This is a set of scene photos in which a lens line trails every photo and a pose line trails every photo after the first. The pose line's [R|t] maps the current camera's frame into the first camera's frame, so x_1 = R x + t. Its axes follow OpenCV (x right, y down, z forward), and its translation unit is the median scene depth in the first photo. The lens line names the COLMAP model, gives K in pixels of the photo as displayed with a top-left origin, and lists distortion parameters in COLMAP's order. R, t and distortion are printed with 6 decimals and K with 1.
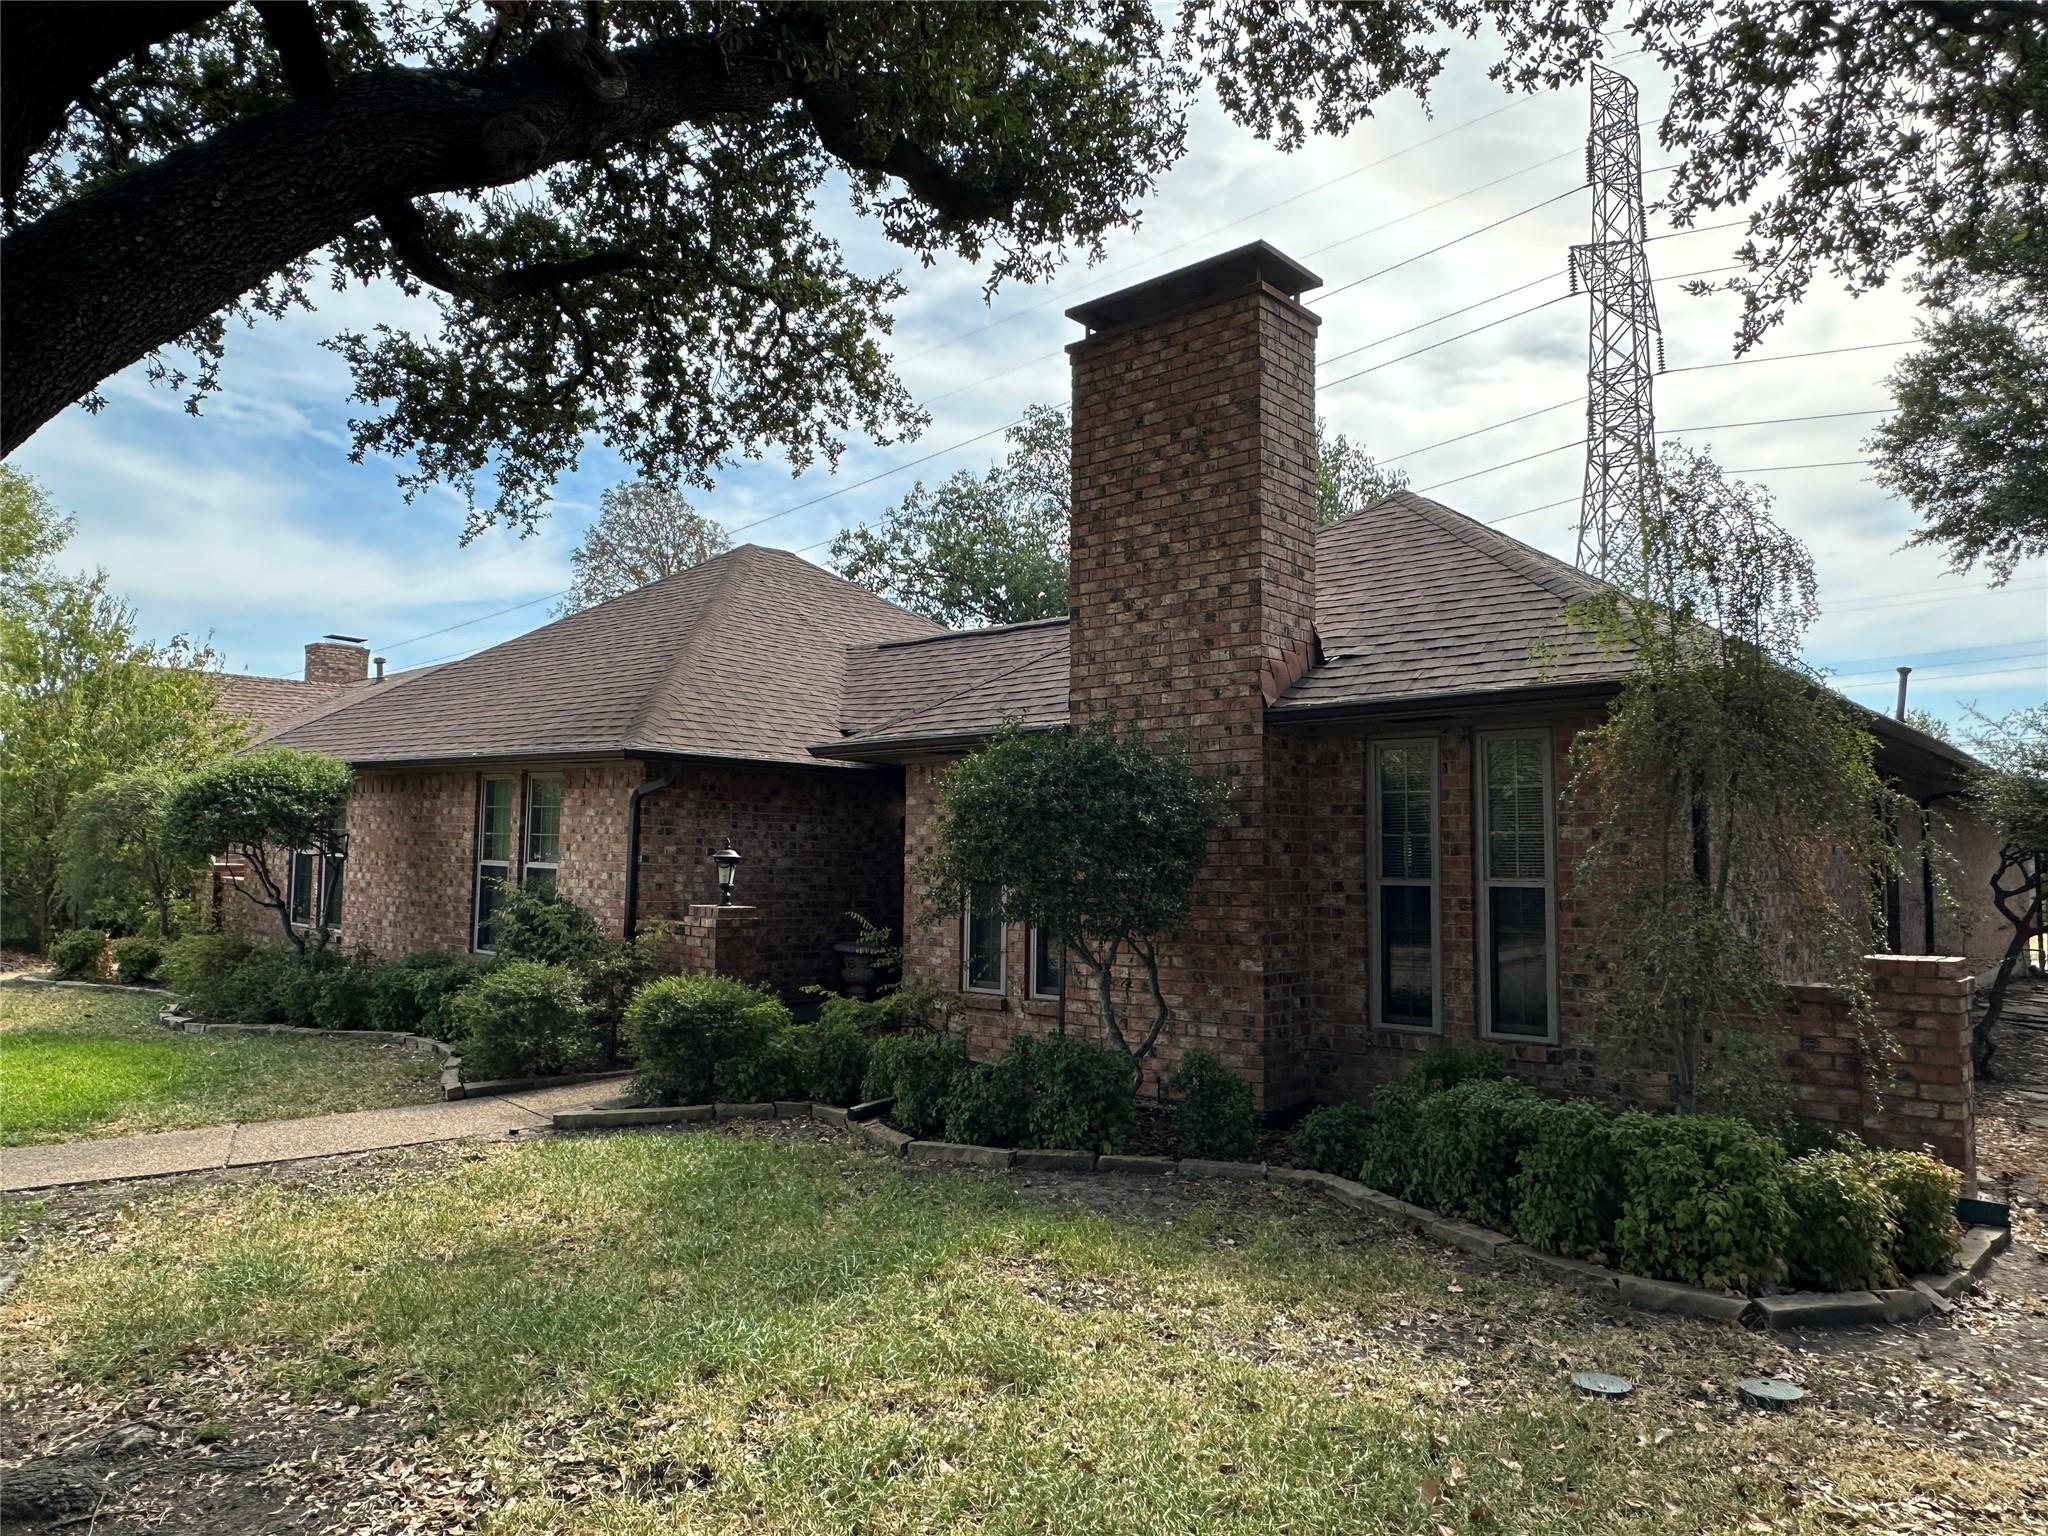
lens RADIAL K [[1355.9, 0, 1024.0], [0, 1355.9, 768.0], [0, 0, 1]] dist [-0.002189, -0.002174]
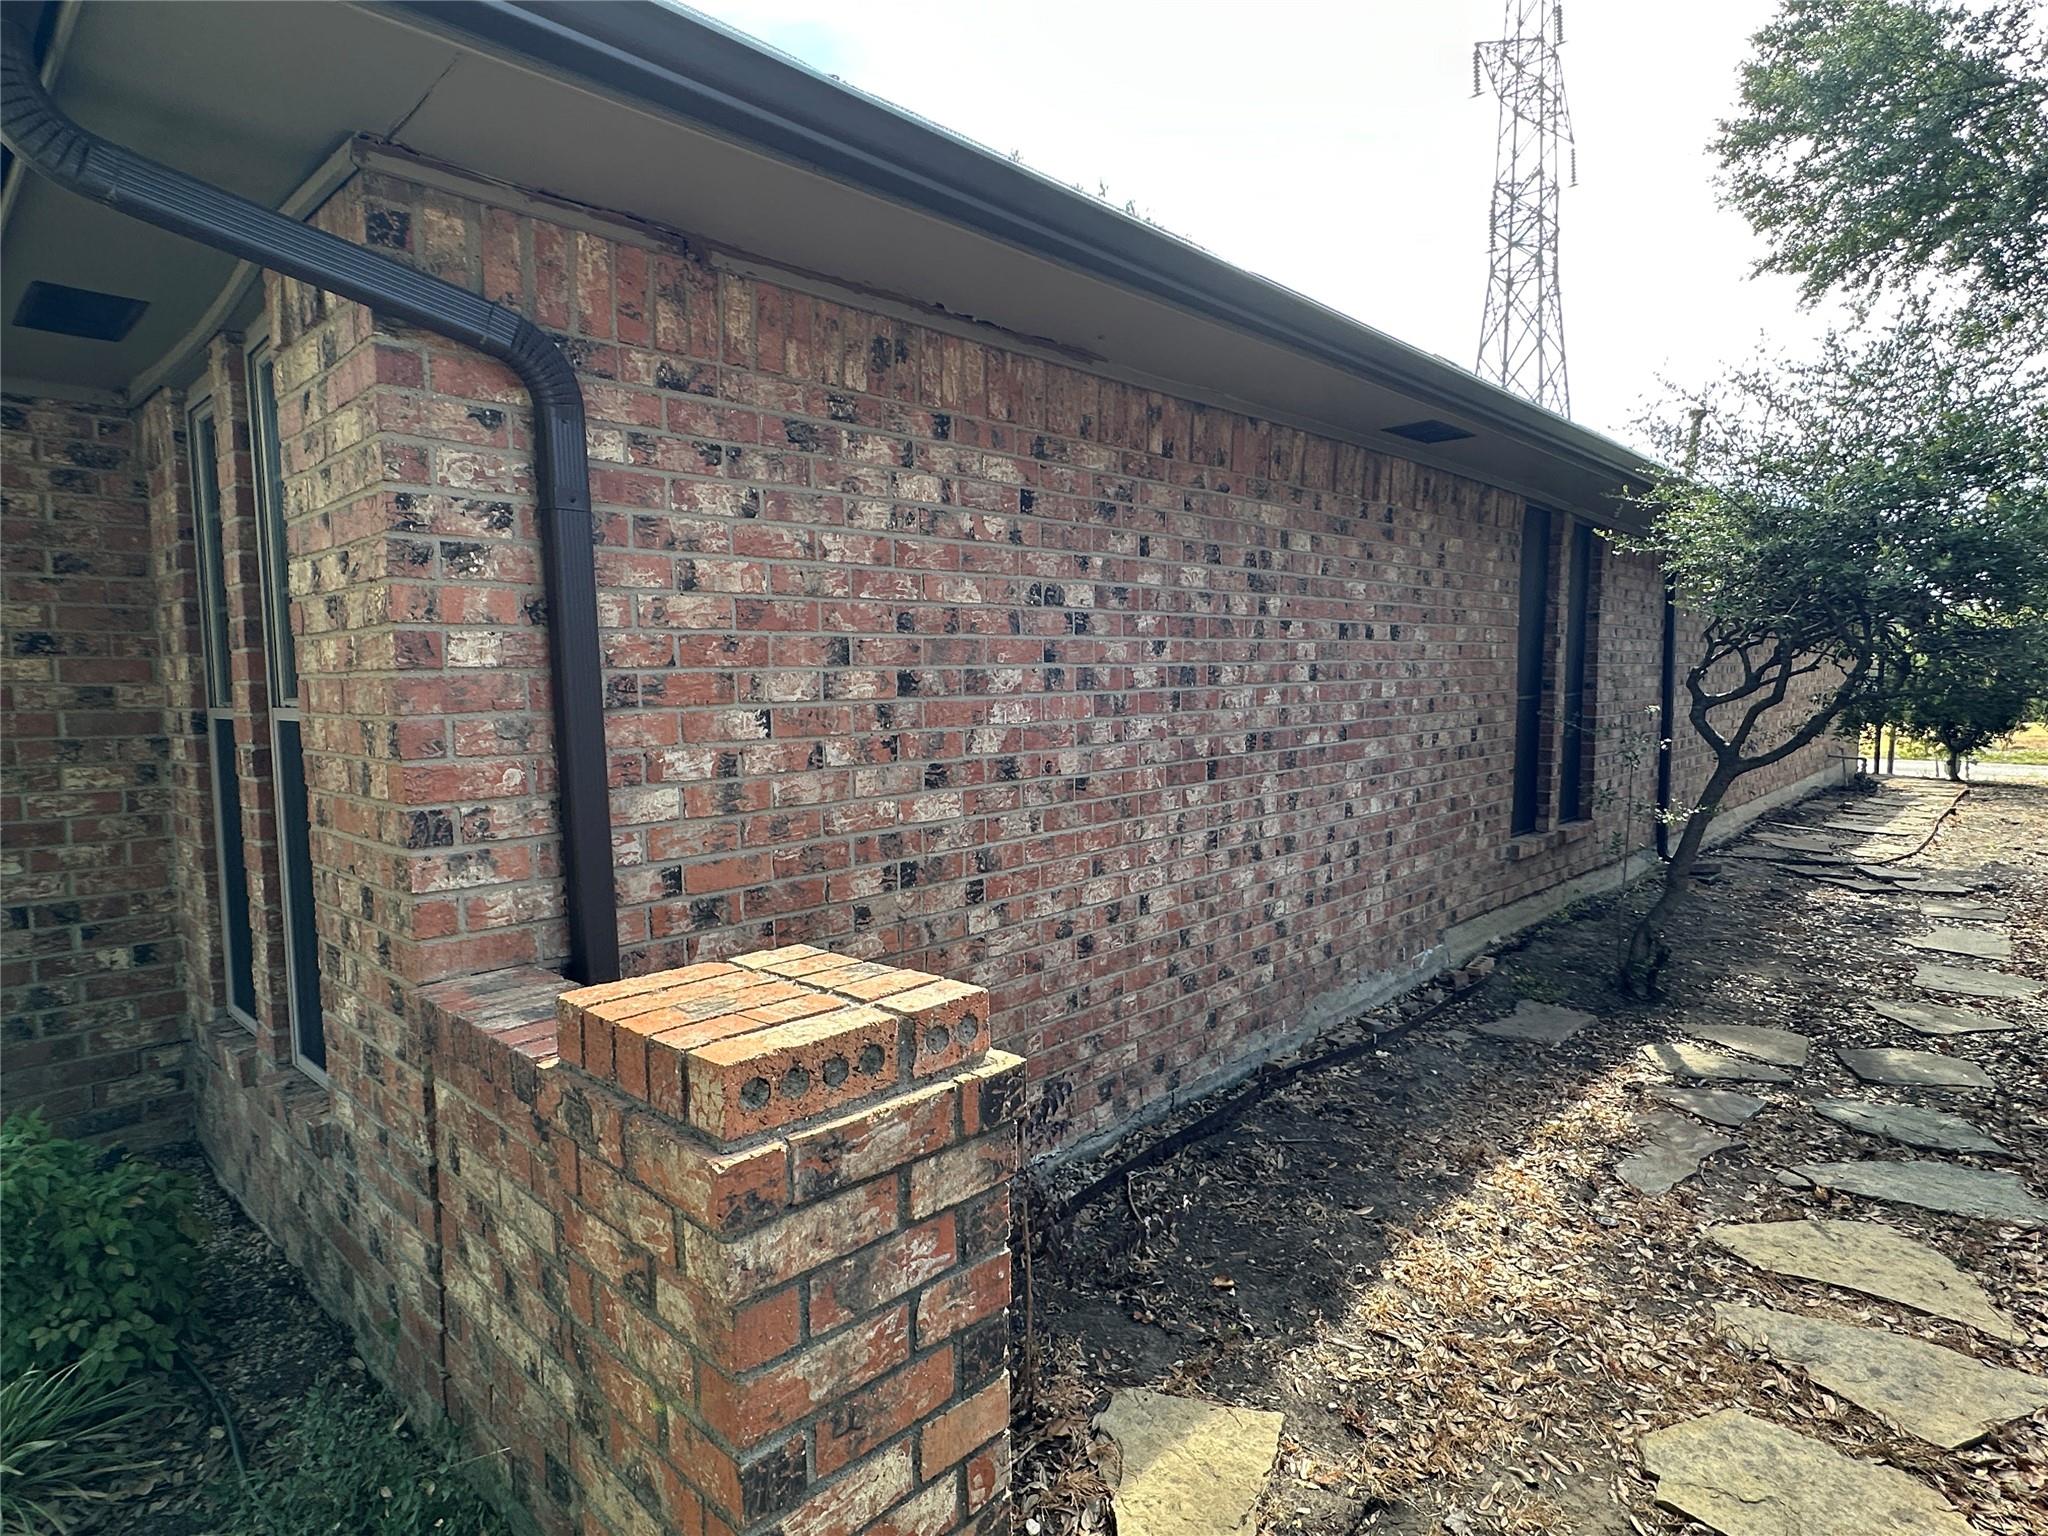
lens RADIAL K [[1092.8, 0, 1024.0], [0, 1092.8, 768.0], [0, 0, 1]] dist [0.003990, 0.001095]
pose [[0.999011, -0.015595, -0.041645, 0.094575], [0.021859, 0.987752, 0.154491, 0.008511], [0.038726, -0.155249, 0.987116, 0.107760]]
